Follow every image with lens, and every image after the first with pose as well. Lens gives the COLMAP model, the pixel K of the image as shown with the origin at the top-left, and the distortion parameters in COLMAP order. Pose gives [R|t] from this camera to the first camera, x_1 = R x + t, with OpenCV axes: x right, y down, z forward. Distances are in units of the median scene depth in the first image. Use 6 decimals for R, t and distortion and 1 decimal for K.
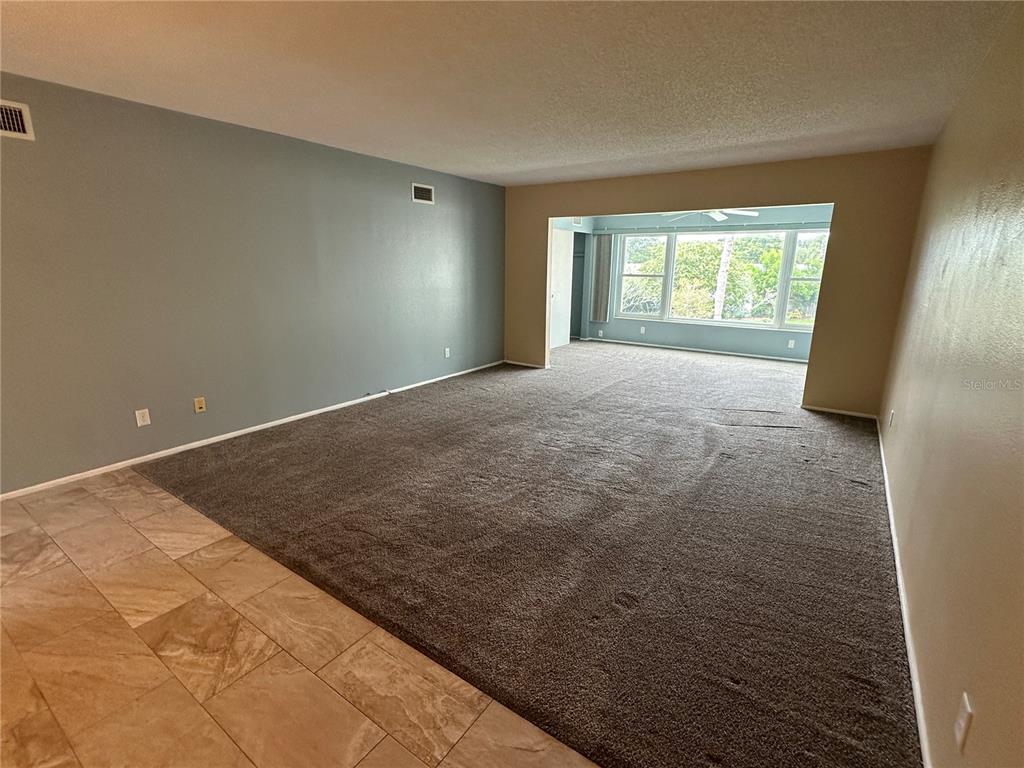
lens RADIAL K [[481.5, 0, 511.7], [0, 481.5, 385.8], [0, 0, 1]] dist [-0.003318, 0.001536]
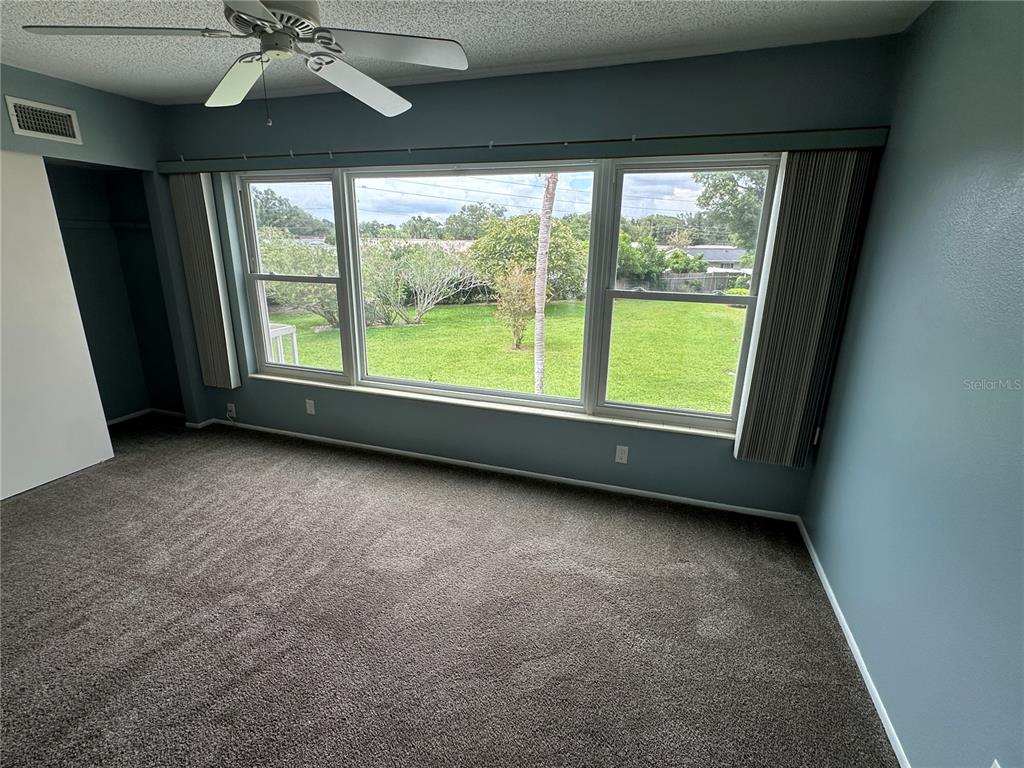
lens RADIAL K [[481.5, 0, 506.4], [0, 481.5, 384.1], [0, 0, 1]] dist [-0.003318, 0.001536]
pose [[0.961728, -0.075283, 0.263463, 0.615045], [0.064145, 0.996655, 0.050635, -0.274399], [-0.266394, -0.031797, 0.963340, 1.022213]]
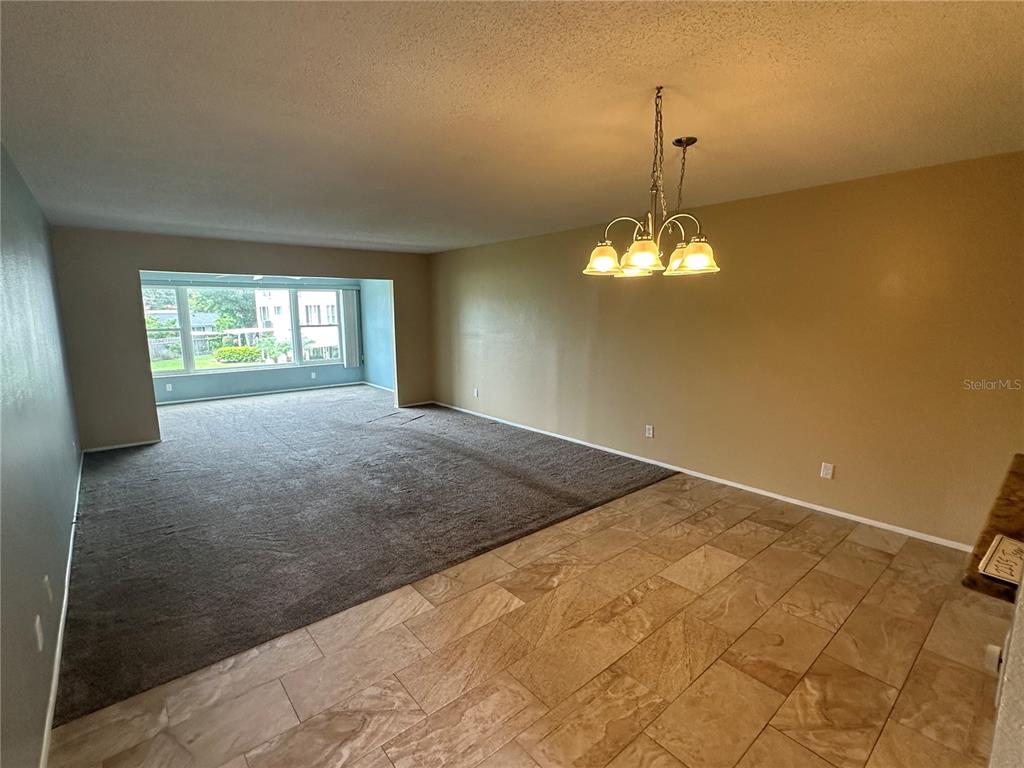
lens RADIAL K [[481.5, 0, 514.0], [0, 481.5, 378.0], [0, 0, 1]] dist [-0.003318, 0.001536]
pose [[0.252437, -0.147118, 0.956364, -0.840450], [0.241745, 0.966620, 0.084886, -0.096967], [-0.936929, 0.209768, 0.279575, 0.218629]]
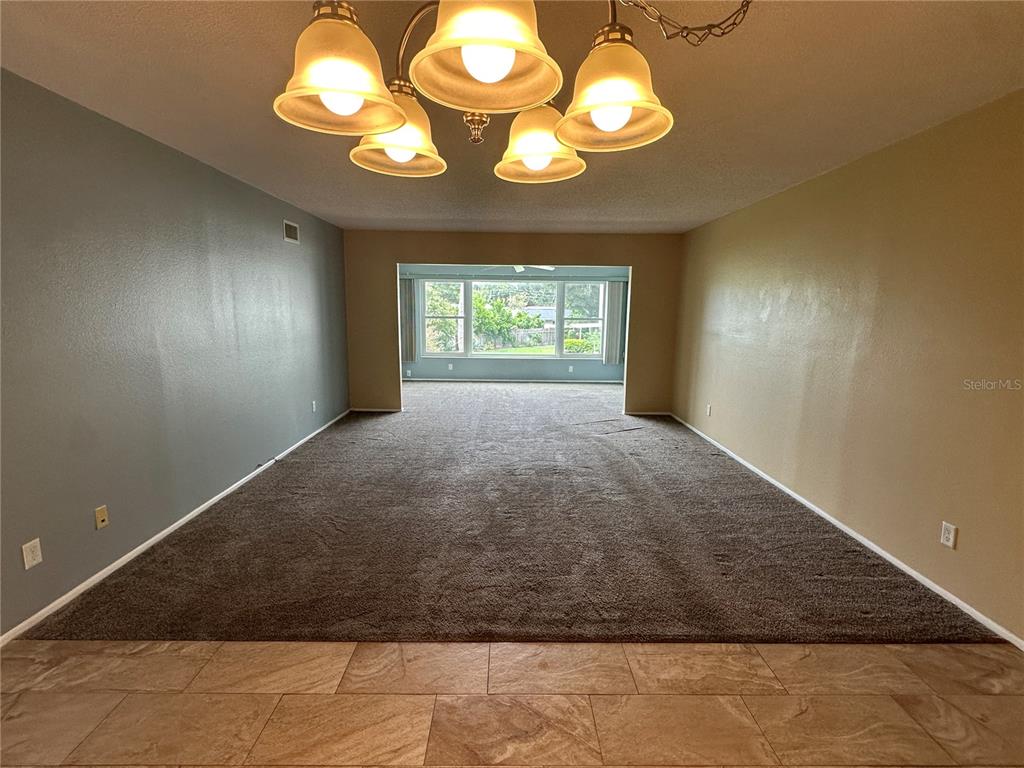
lens RADIAL K [[481.5, 0, 513.2], [0, 481.5, 384.1], [0, 0, 1]] dist [-0.003318, 0.001536]
pose [[0.814204, -0.091671, 0.573296, -0.449742], [0.137658, 0.989780, -0.037236, -0.033460], [-0.564023, 0.109236, 0.818502, 0.075686]]
